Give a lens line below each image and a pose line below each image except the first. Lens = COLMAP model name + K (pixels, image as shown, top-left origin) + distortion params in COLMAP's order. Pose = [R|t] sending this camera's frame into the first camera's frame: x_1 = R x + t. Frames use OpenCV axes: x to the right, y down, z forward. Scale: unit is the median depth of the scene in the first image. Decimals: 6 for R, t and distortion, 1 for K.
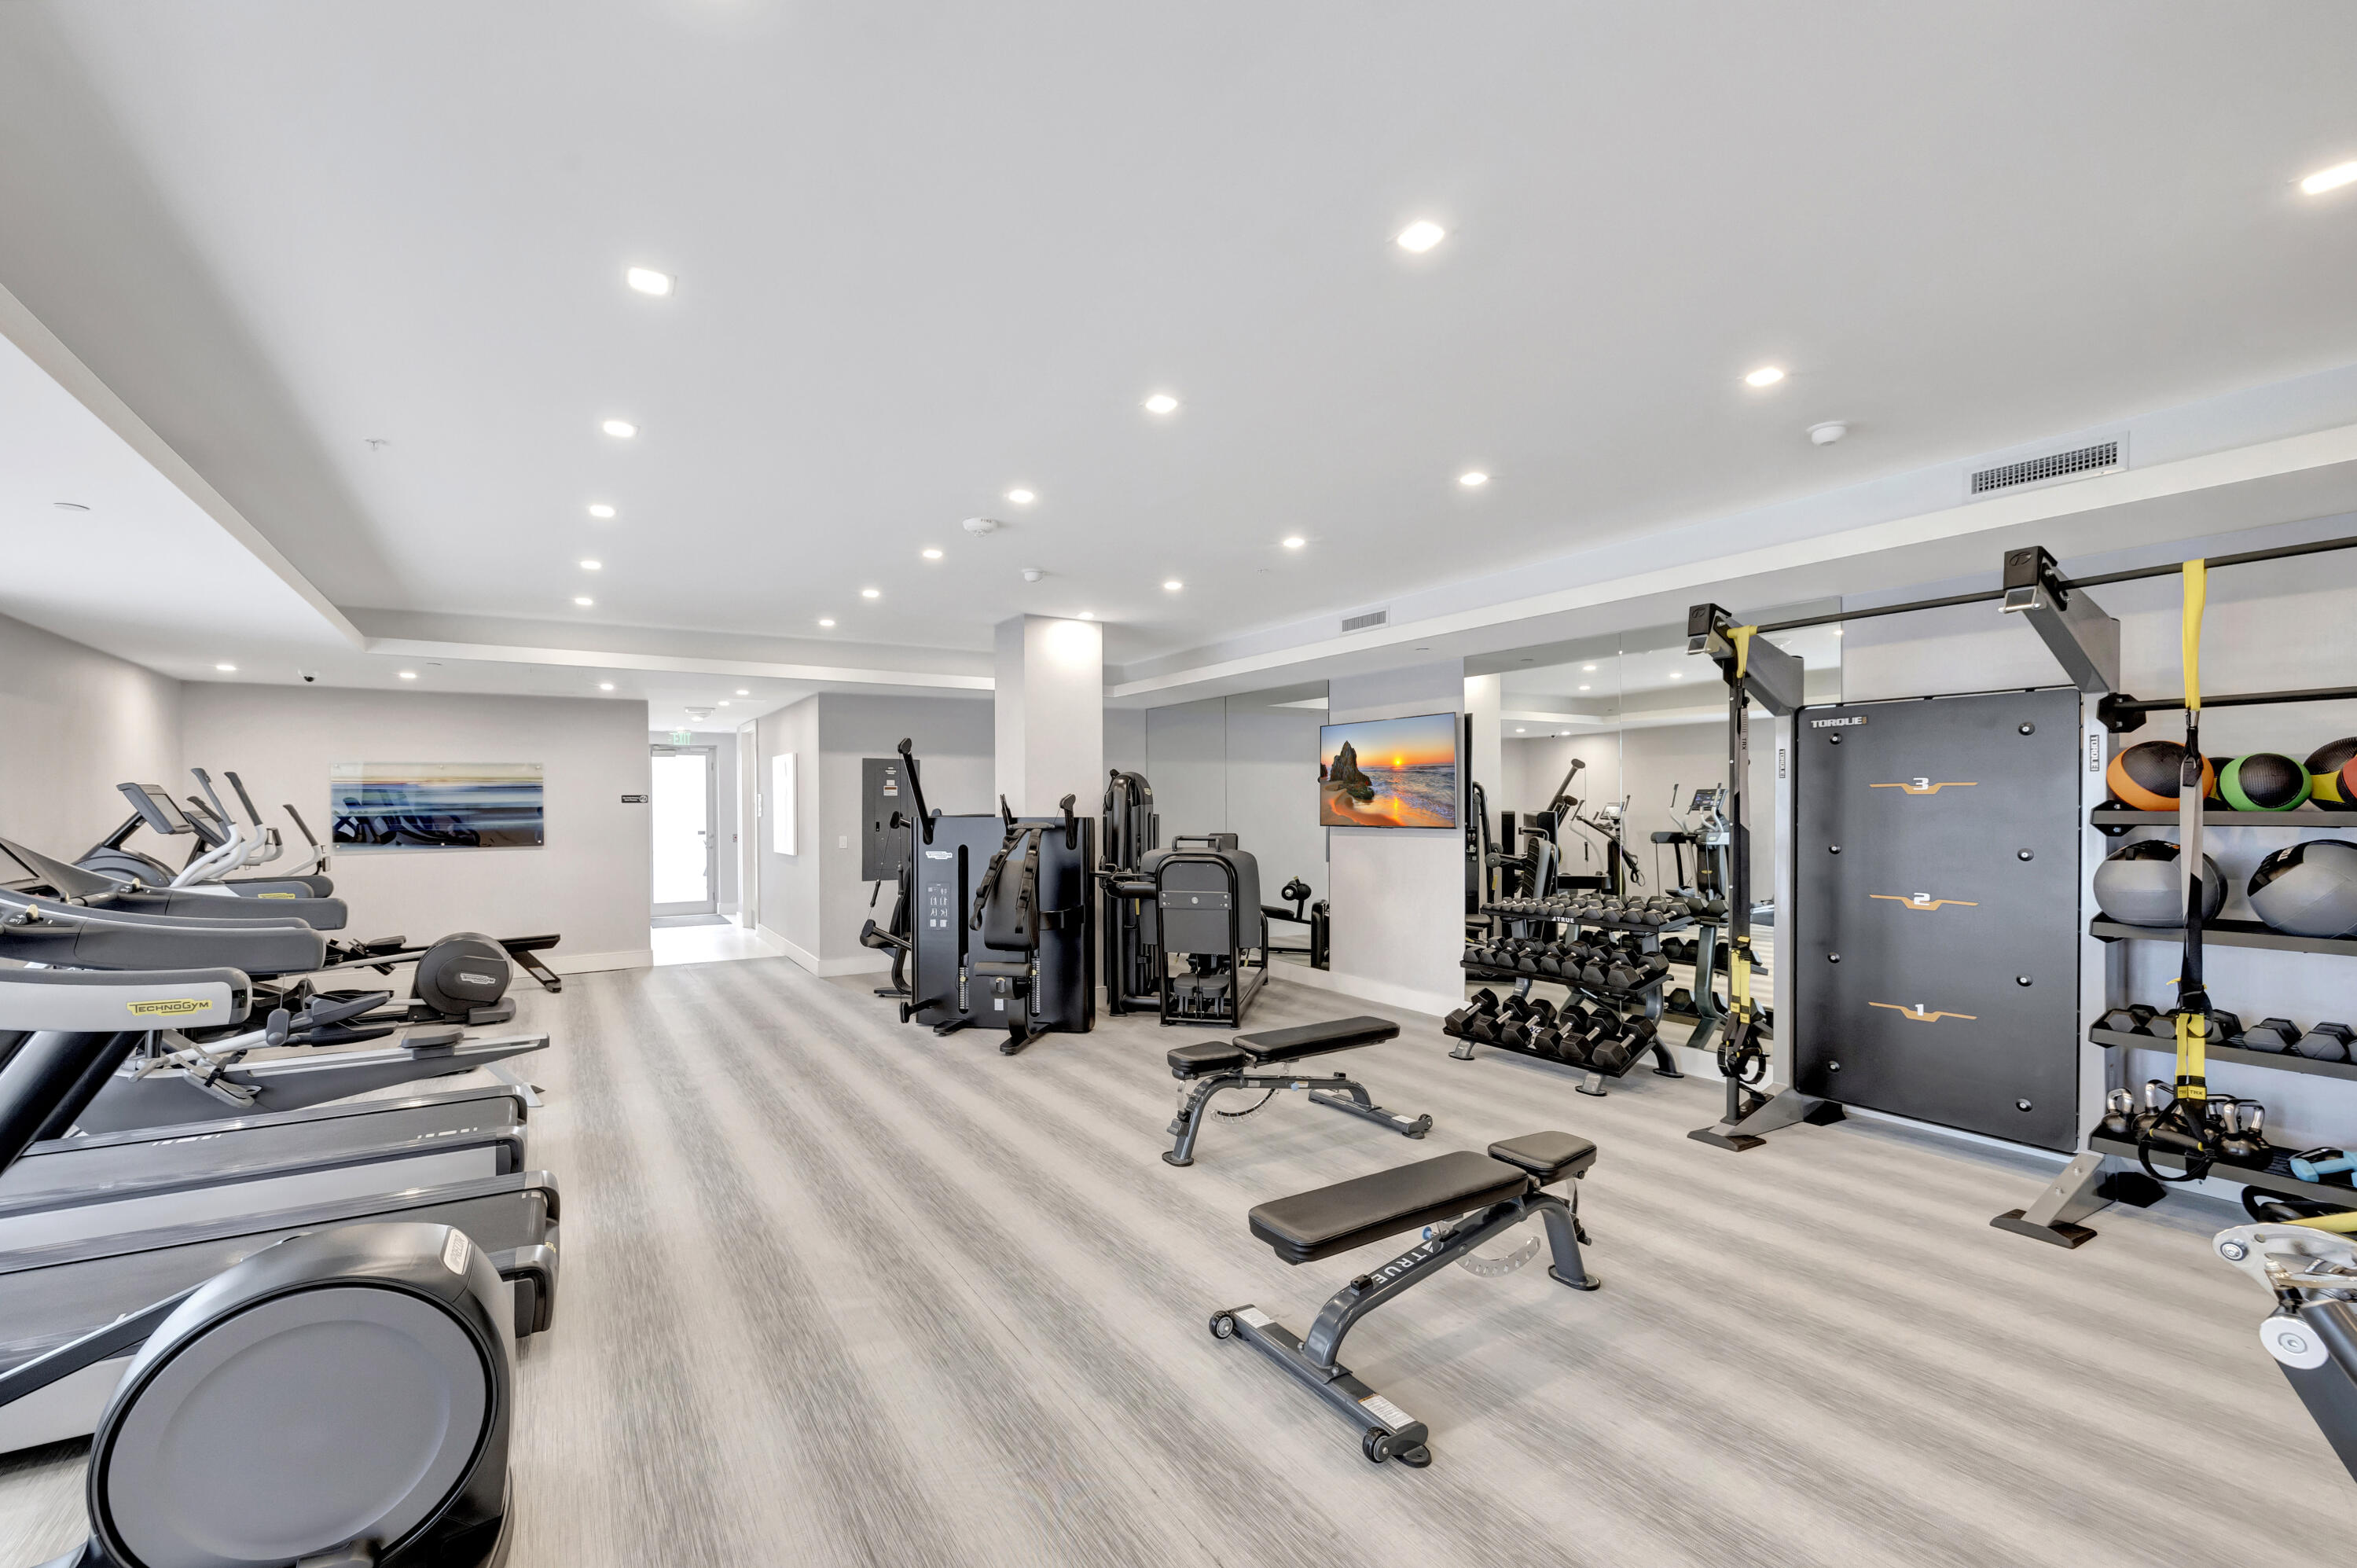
lens RADIAL K [[1026.5, 0, 1180.7], [0, 1026.5, 796.6], [0, 0, 1]] dist [0.000029, -0.000001]
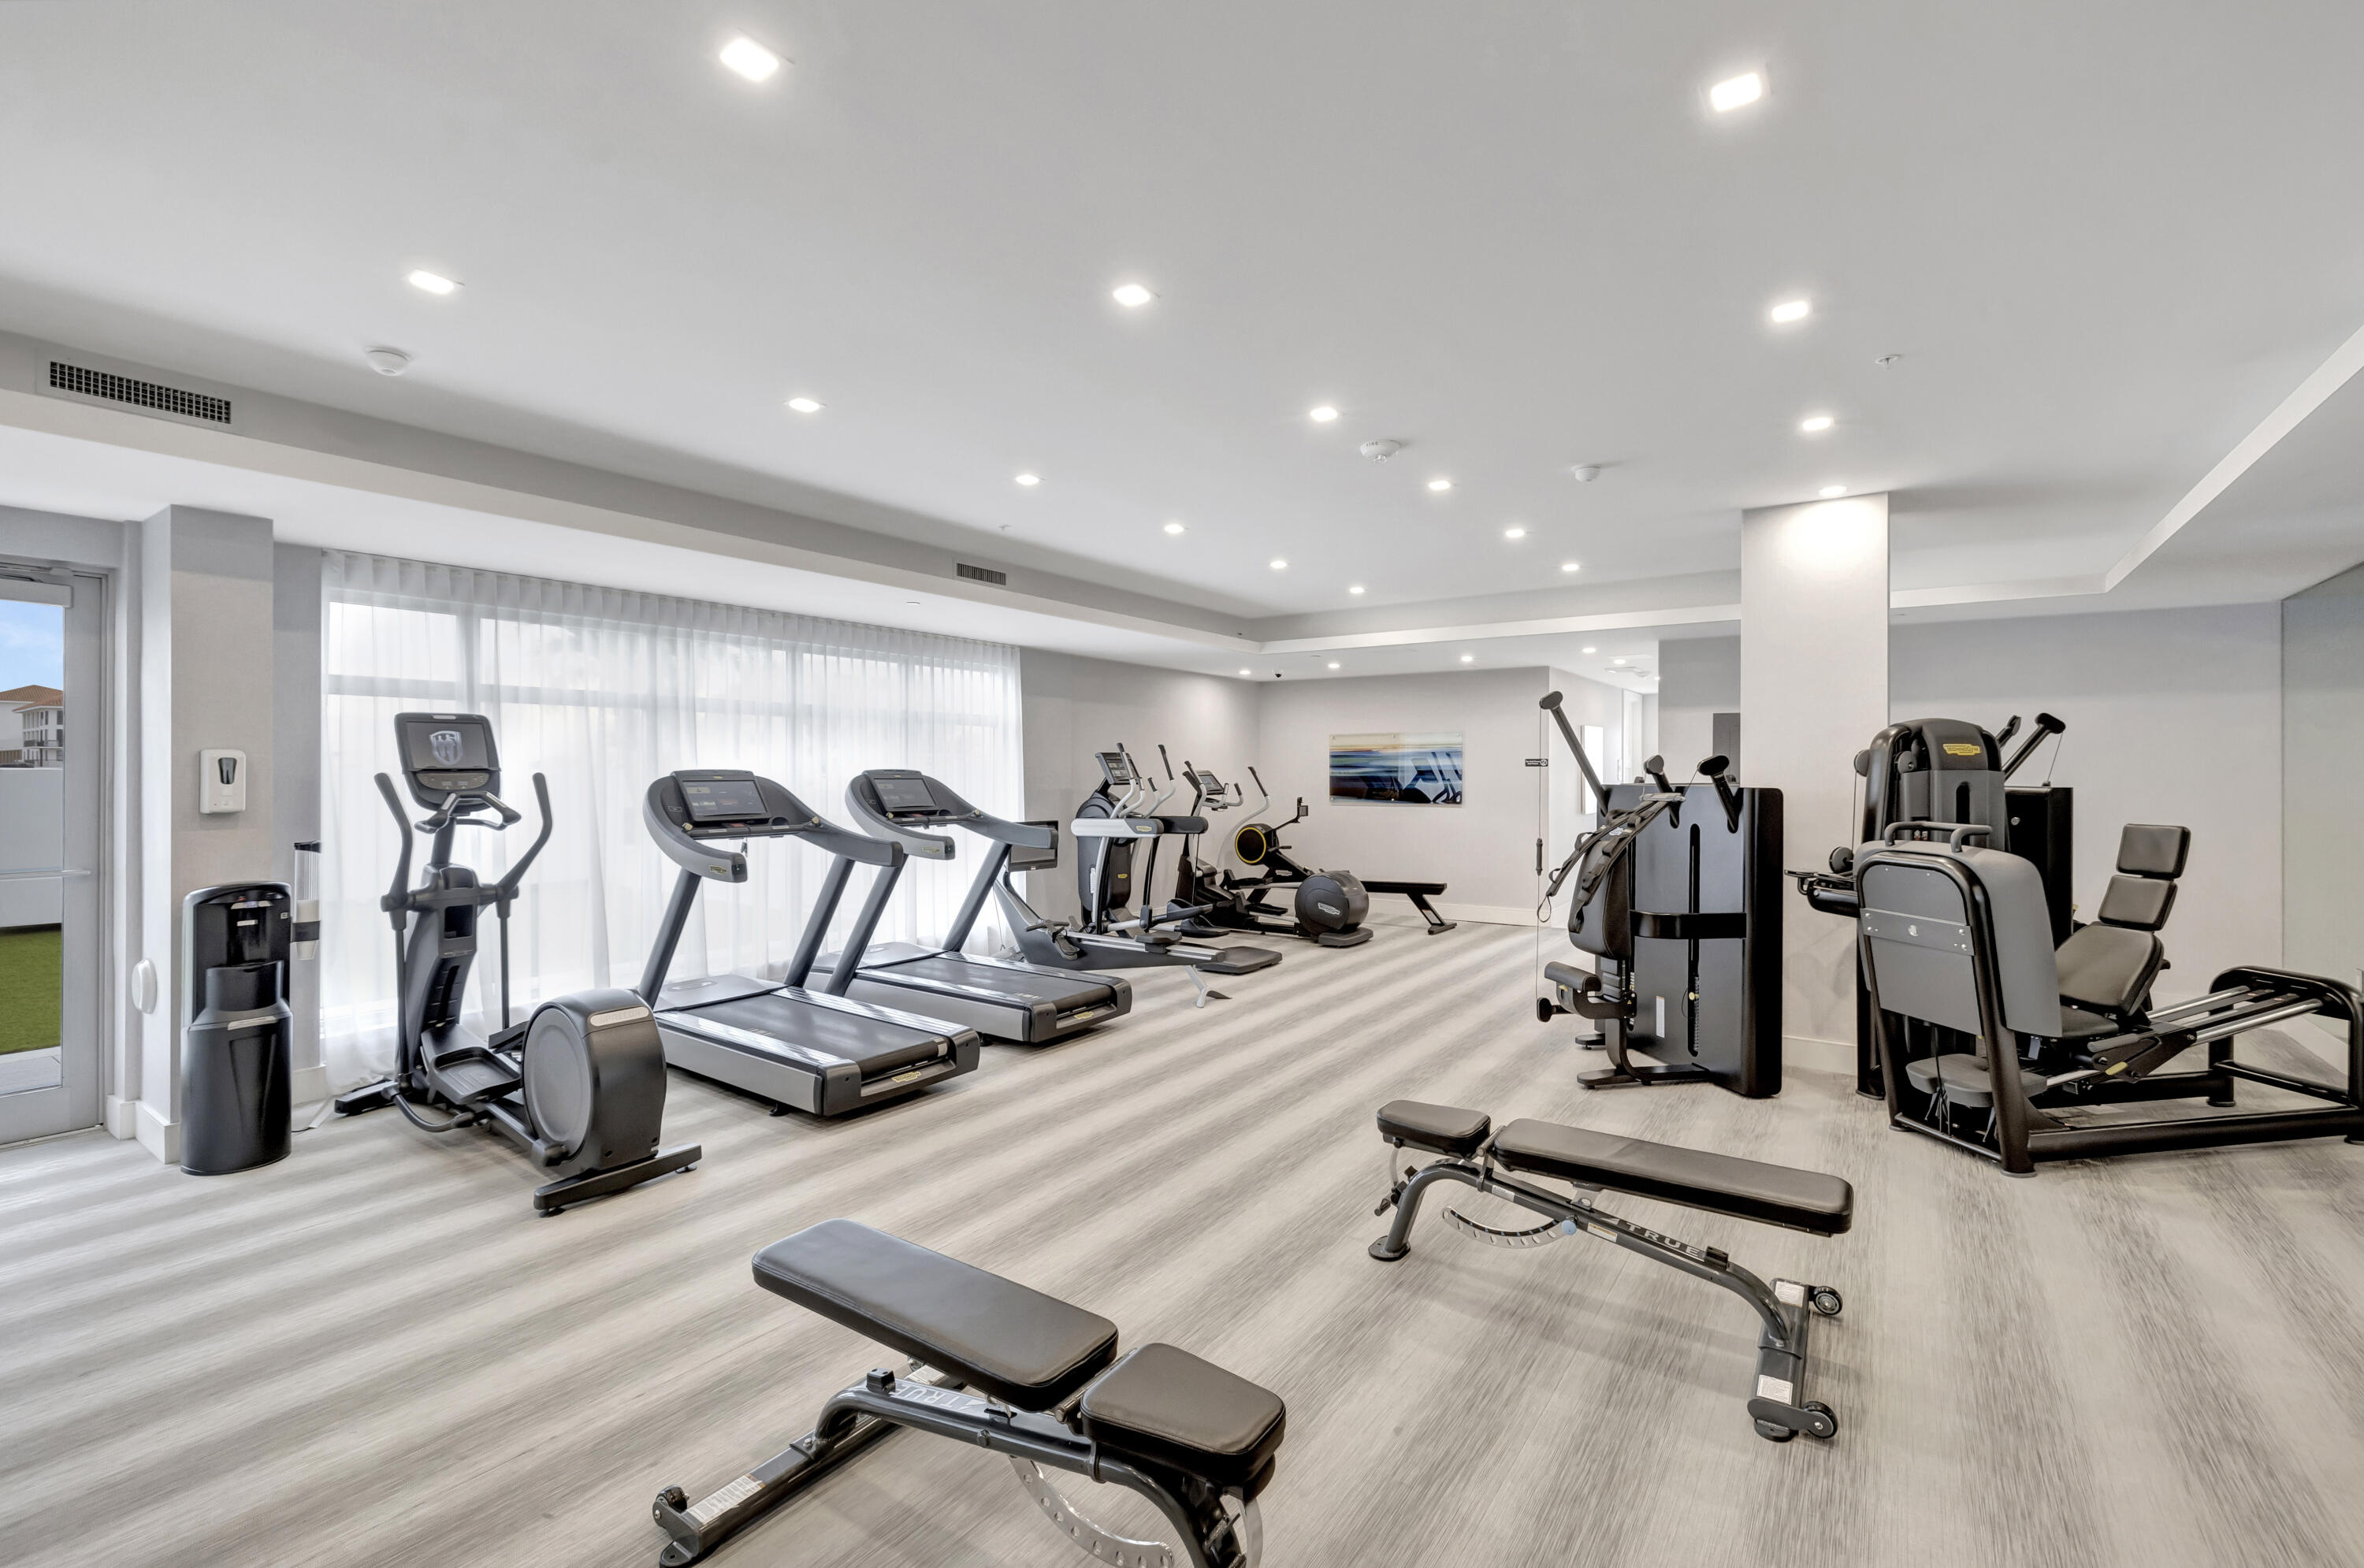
lens RADIAL K [[1036.0, 0, 1176.8], [0, 1036.0, 751.6], [0, 0, 1]] dist [0.001301, -0.000019]
pose [[0.384769, -0.011273, -0.922944, 0.406151], [0.002545, 0.999935, -0.011152, 0.002644], [0.923009, 0.001943, 0.384773, 0.370060]]
